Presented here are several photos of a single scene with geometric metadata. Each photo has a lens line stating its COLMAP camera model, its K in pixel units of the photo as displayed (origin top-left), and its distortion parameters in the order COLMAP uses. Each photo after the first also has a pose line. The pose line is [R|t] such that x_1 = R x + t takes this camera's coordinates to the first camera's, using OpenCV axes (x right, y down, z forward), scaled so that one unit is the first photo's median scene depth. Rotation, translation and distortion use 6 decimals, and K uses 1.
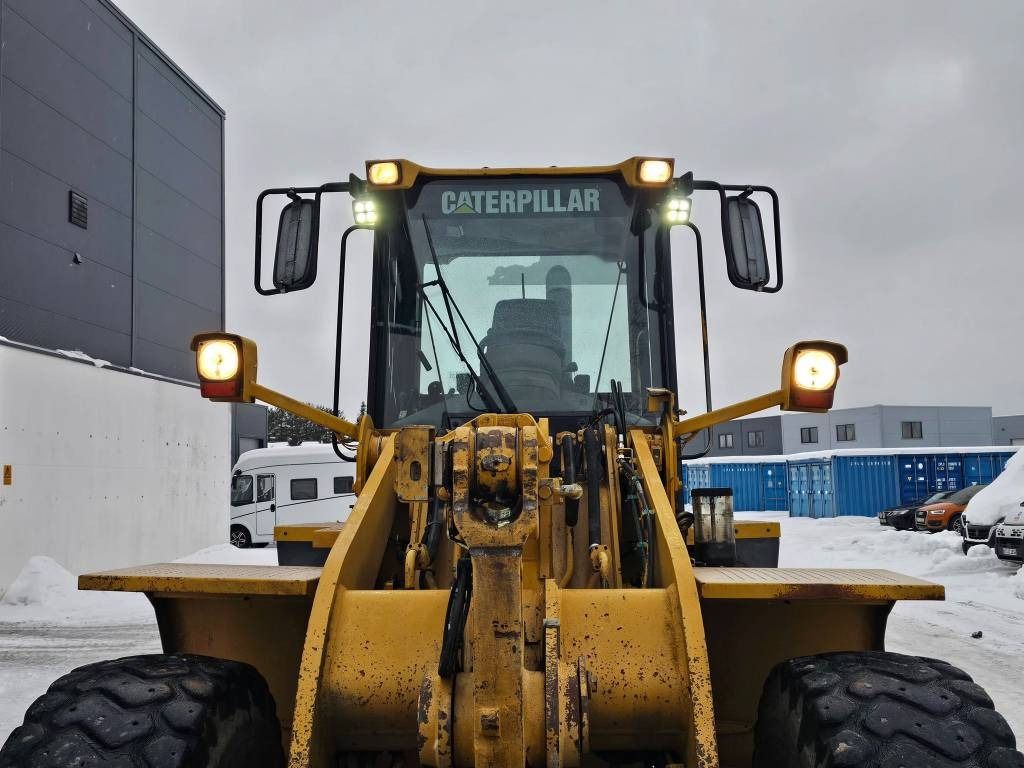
lens RADIAL K [[1078.6, 0, 512.0], [0, 1078.6, 384.0], [0, 0, 1]] dist [0.133810, -0.204662]
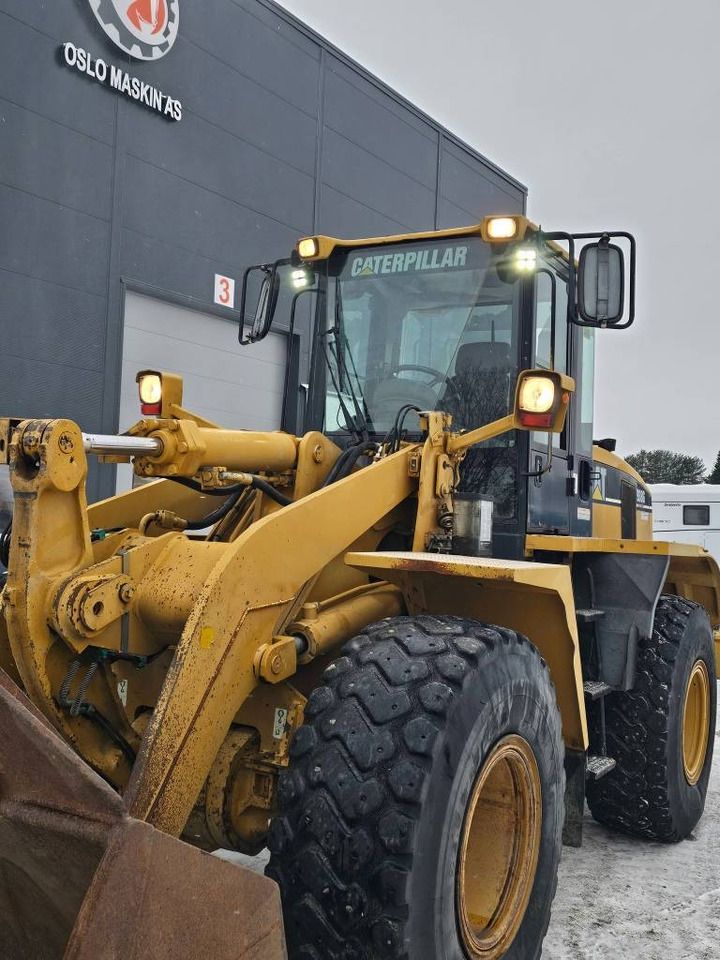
lens RADIAL K [[982.1, 0, 348.3], [0, 982.1, 476.0], [0, 0, 1]] dist [0.115508, -0.149337]
pose [[0.879955, 0.033244, -0.473892, 0.477510], [-0.012861, 0.998850, 0.046189, 0.022787], [0.474883, -0.034550, 0.879371, -0.025921]]
